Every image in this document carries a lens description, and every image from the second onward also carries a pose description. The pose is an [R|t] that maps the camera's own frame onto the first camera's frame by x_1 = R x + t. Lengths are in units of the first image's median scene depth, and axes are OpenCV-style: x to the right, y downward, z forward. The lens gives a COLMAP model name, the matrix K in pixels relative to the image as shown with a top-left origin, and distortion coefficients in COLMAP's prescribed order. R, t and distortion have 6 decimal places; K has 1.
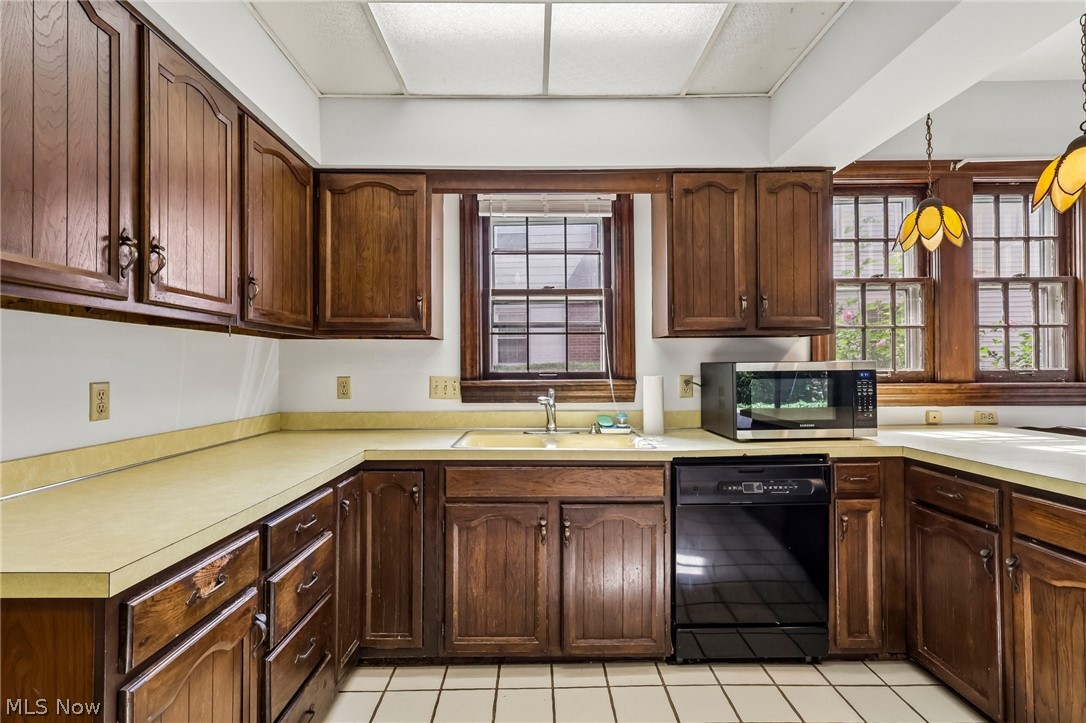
lens RADIAL K [[527.6, 0, 543.0], [0, 527.6, 361.5], [0, 0, 1]] dist [-0.000445, -0.000021]
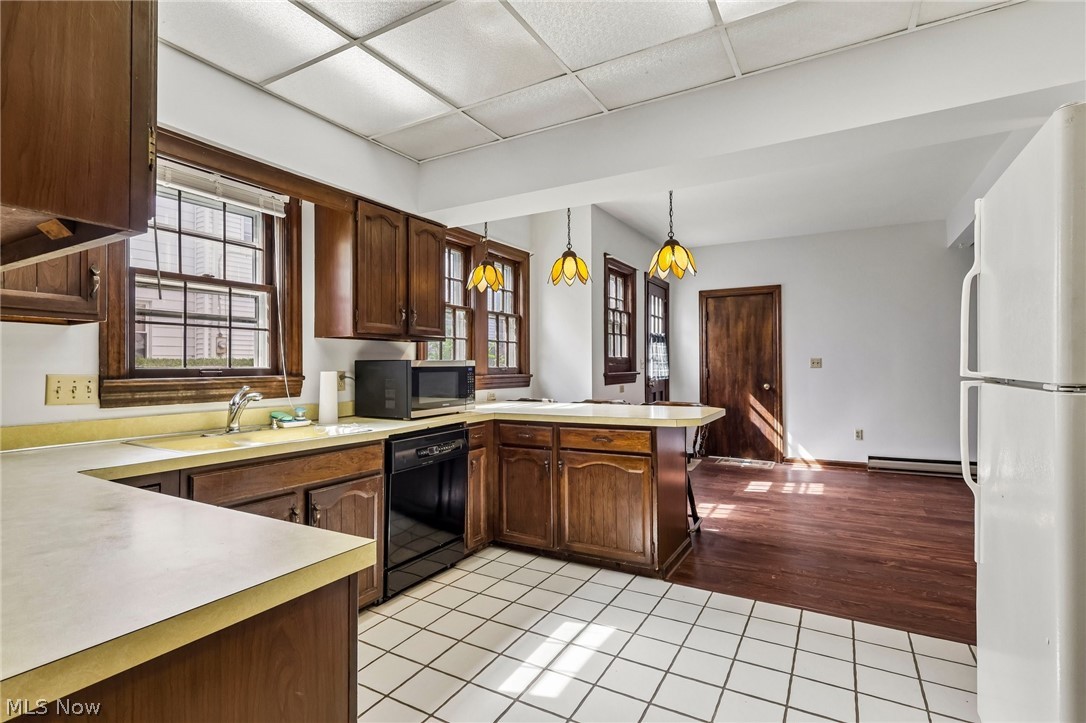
lens RADIAL K [[527.6, 0, 543.0], [0, 527.6, 361.5], [0, 0, 1]] dist [-0.000445, -0.000021]
pose [[0.491754, 0.011253, 0.870661, -0.545011], [-0.006893, 0.999935, -0.009031, 0.012931], [-0.870707, -0.001561, 0.491800, 0.054645]]
